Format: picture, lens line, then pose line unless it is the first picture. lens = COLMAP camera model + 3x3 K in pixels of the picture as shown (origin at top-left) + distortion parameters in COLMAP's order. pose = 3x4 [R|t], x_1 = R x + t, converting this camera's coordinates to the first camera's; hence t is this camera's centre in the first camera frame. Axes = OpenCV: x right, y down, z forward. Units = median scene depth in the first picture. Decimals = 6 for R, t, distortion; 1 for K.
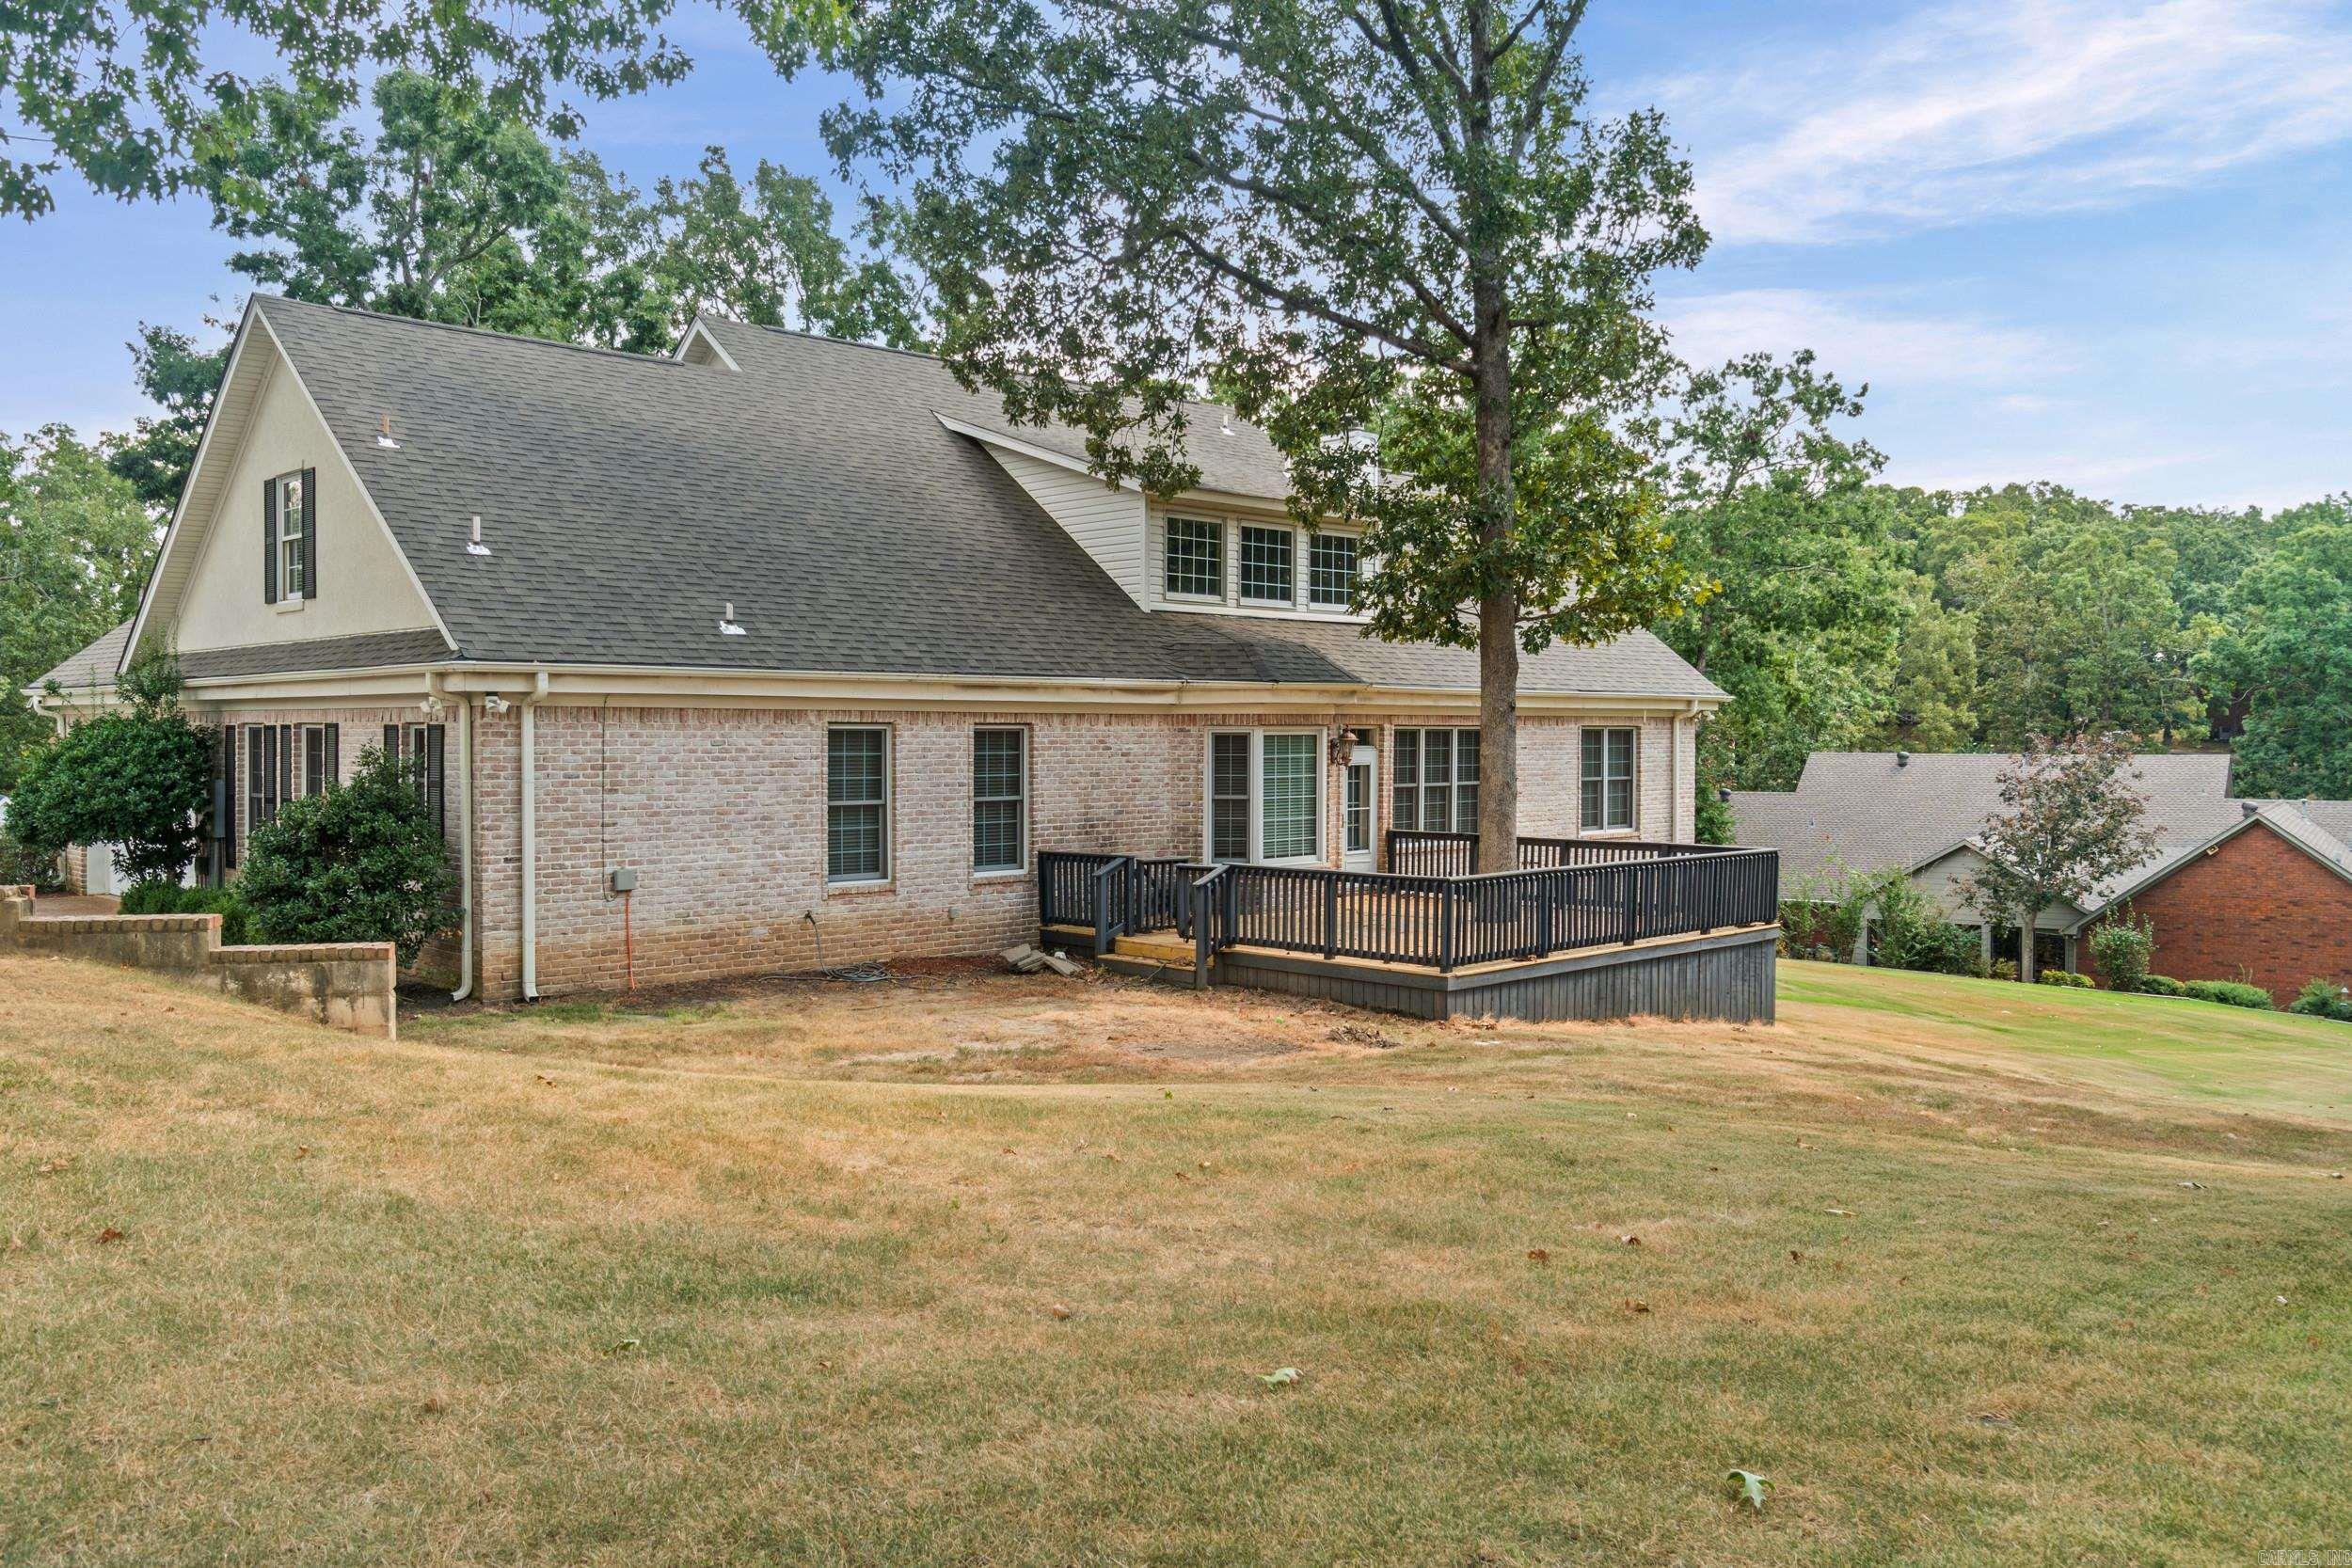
lens RADIAL K [[1815.9, 0, 1183.6], [0, 1815.9, 785.6], [0, 0, 1]] dist [0.005572, 0.002934]
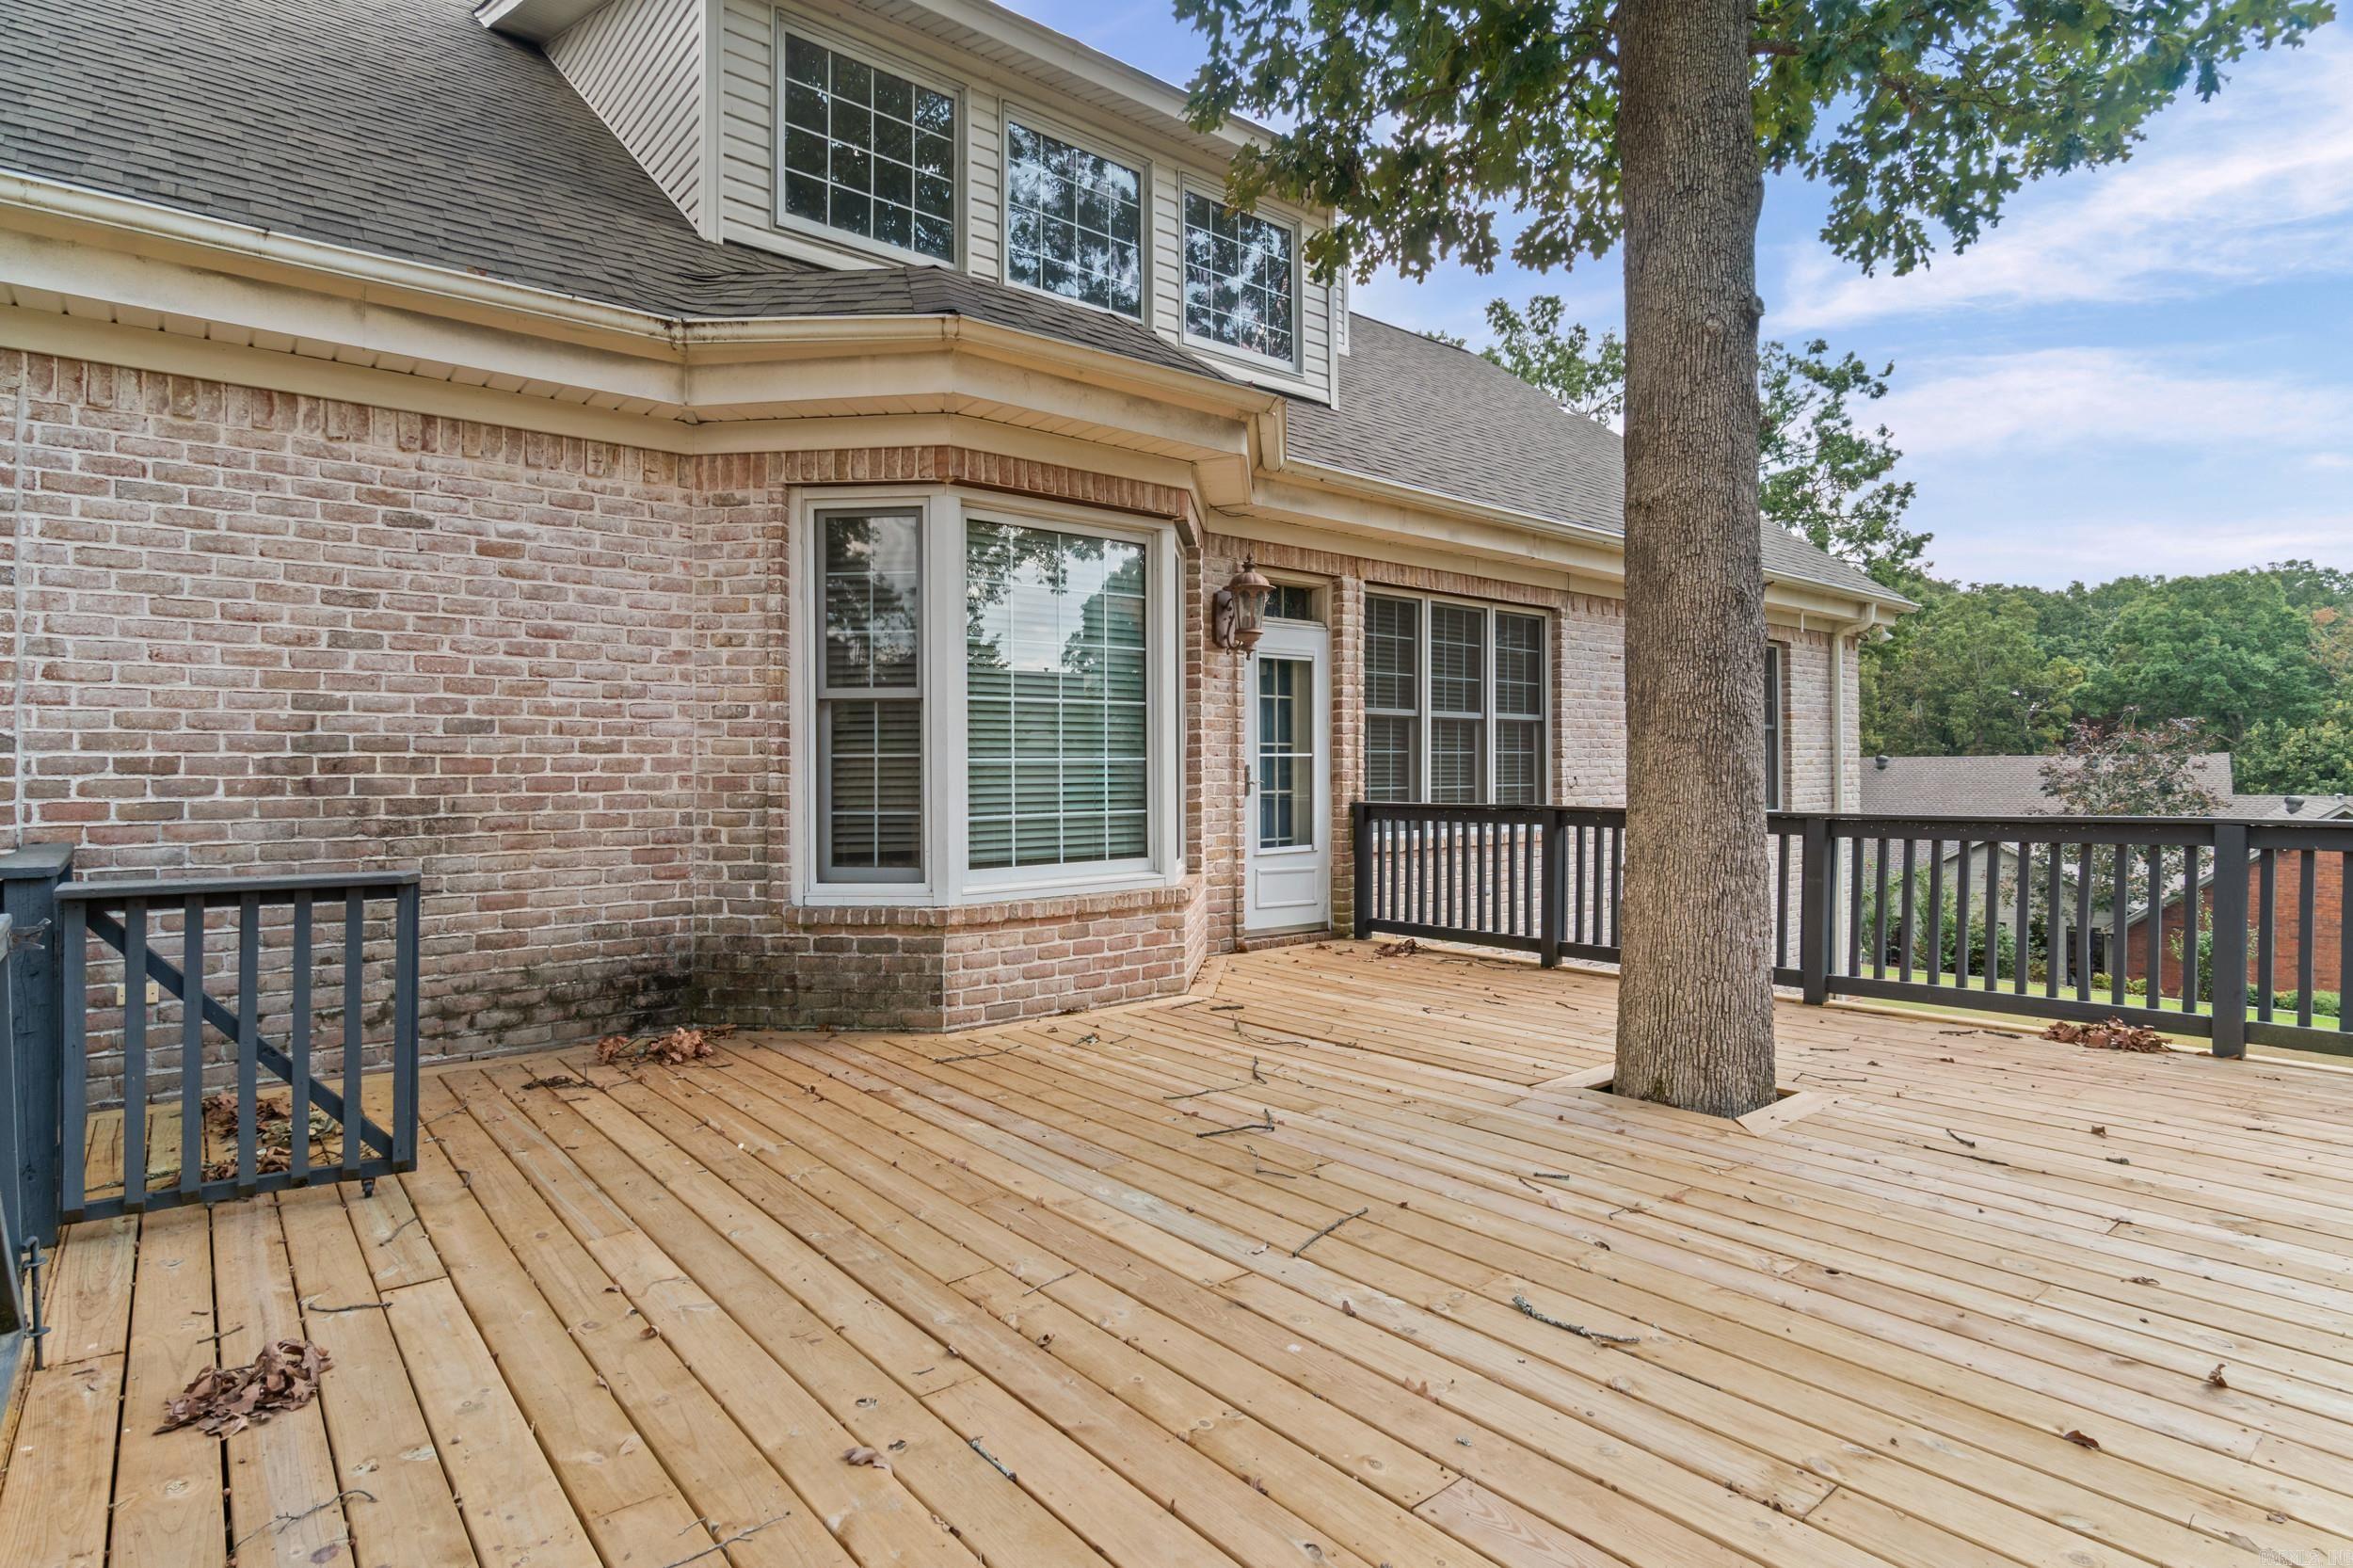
lens RADIAL K [[1204.6, 0, 1160.1], [0, 1204.6, 776.9], [0, 0, 1]] dist [-0.005249, 0.004884]
pose [[0.996073, -0.006976, -0.088263, 0.088862], [0.004844, 0.999692, -0.024354, 0.024724], [0.088405, 0.023831, 0.995799, 0.675304]]
